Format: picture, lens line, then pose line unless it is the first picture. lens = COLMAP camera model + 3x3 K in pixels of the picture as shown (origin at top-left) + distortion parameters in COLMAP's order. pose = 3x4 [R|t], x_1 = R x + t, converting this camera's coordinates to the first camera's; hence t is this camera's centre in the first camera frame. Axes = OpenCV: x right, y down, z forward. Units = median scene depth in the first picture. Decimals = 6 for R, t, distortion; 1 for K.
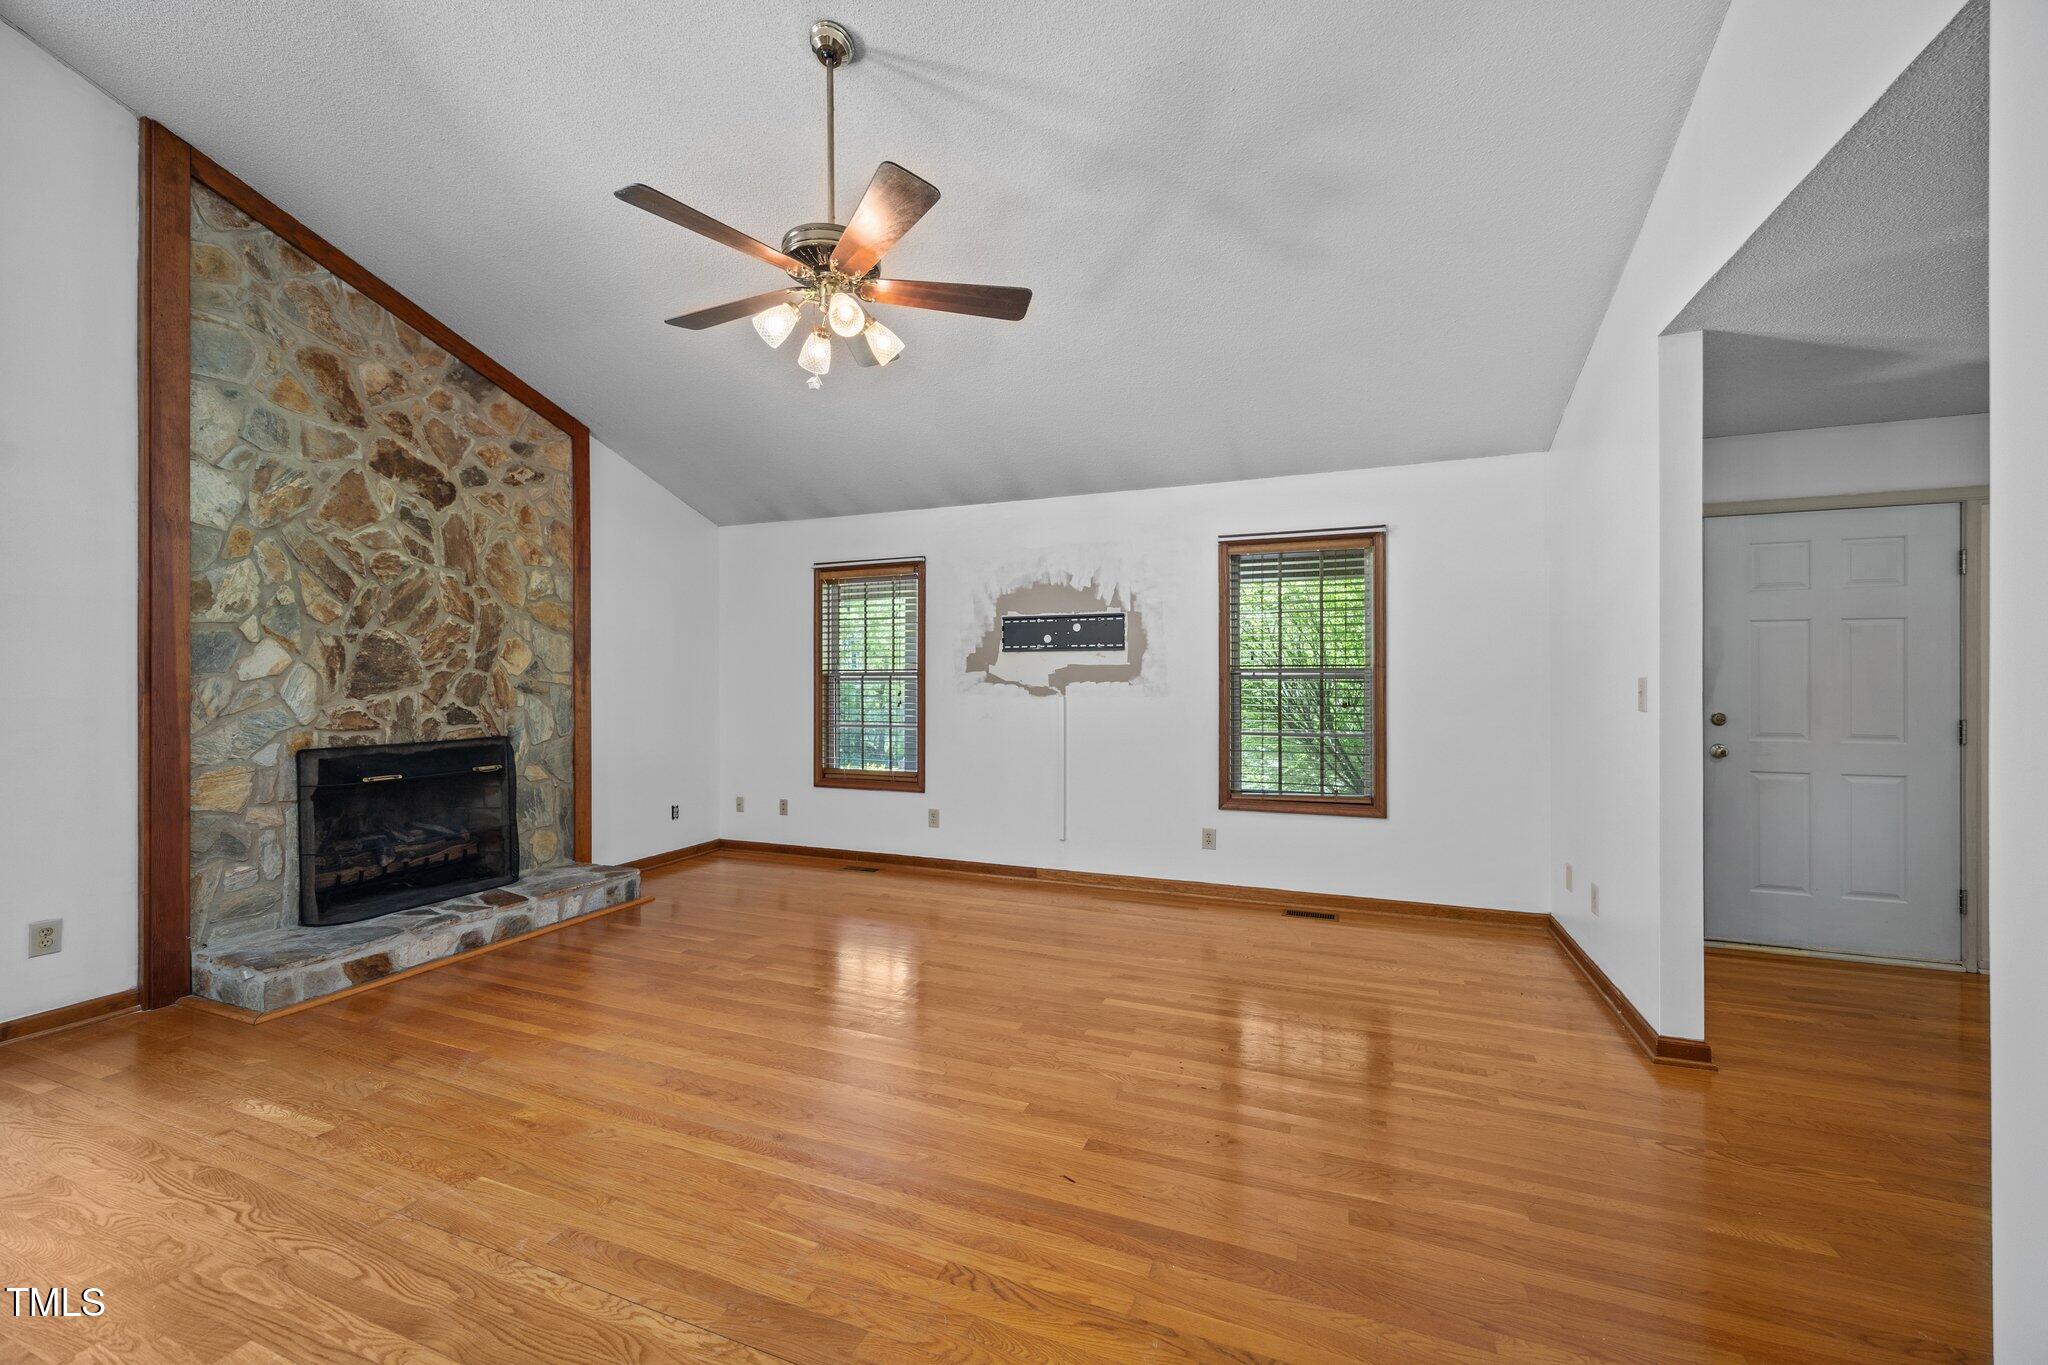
lens RADIAL K [[798.3, 0, 1010.8], [0, 798.3, 680.8], [0, 0, 1]] dist [0.002048, -0.000876]
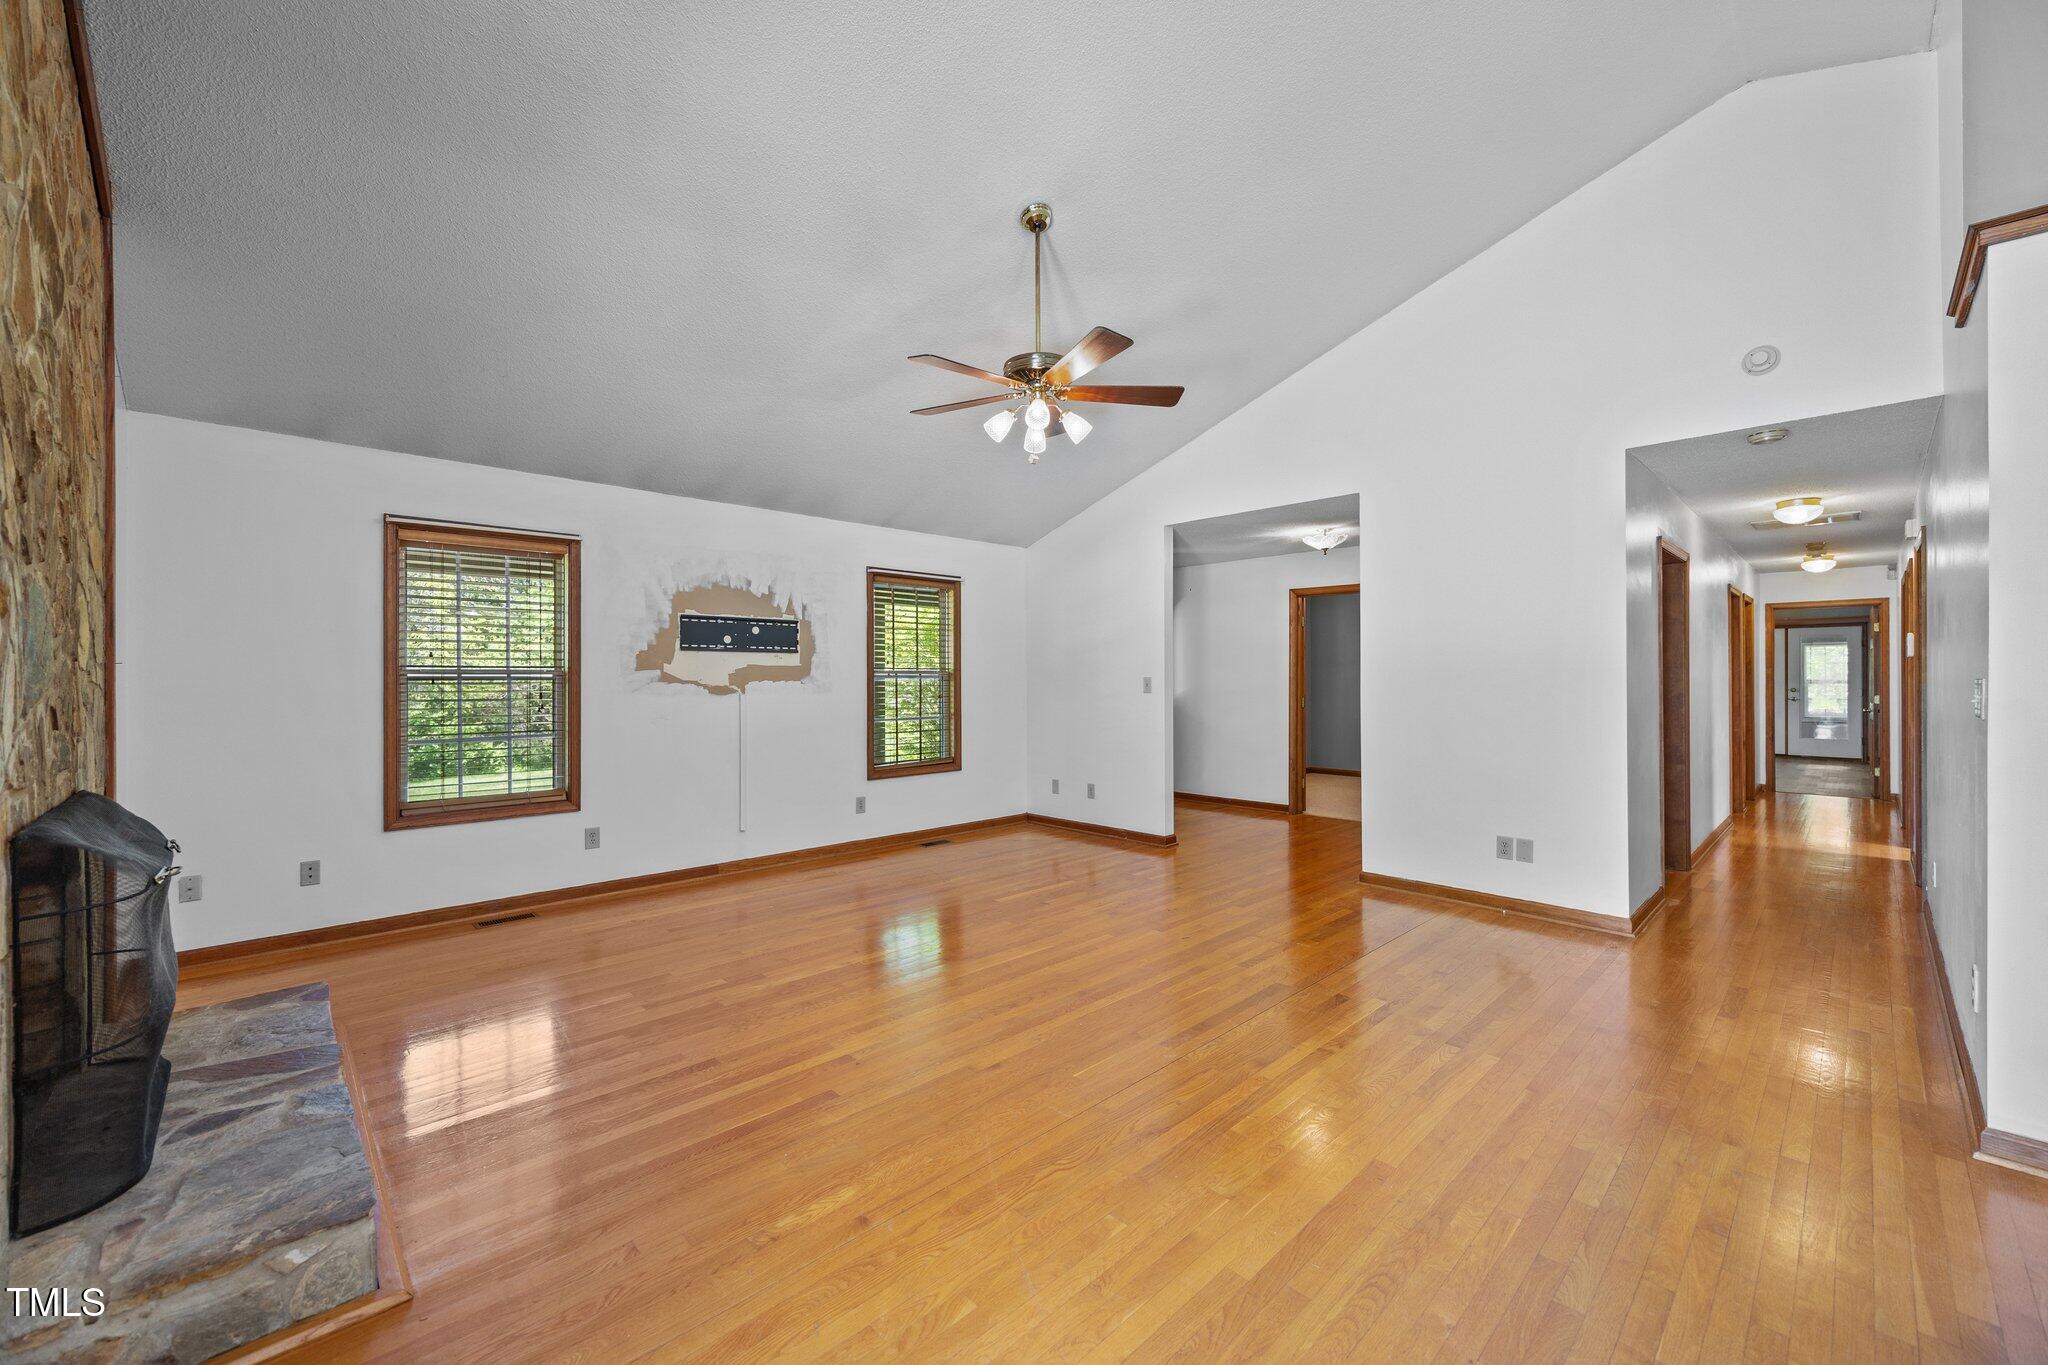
lens RADIAL K [[798.3, 0, 1015.2], [0, 798.3, 675.9], [0, 0, 1]] dist [0.002048, -0.000876]
pose [[0.426637, 0.006557, 0.904399, -0.740500], [0.008457, 0.999901, -0.011239, 0.009589], [-0.904383, 0.012444, 0.426539, 0.226690]]
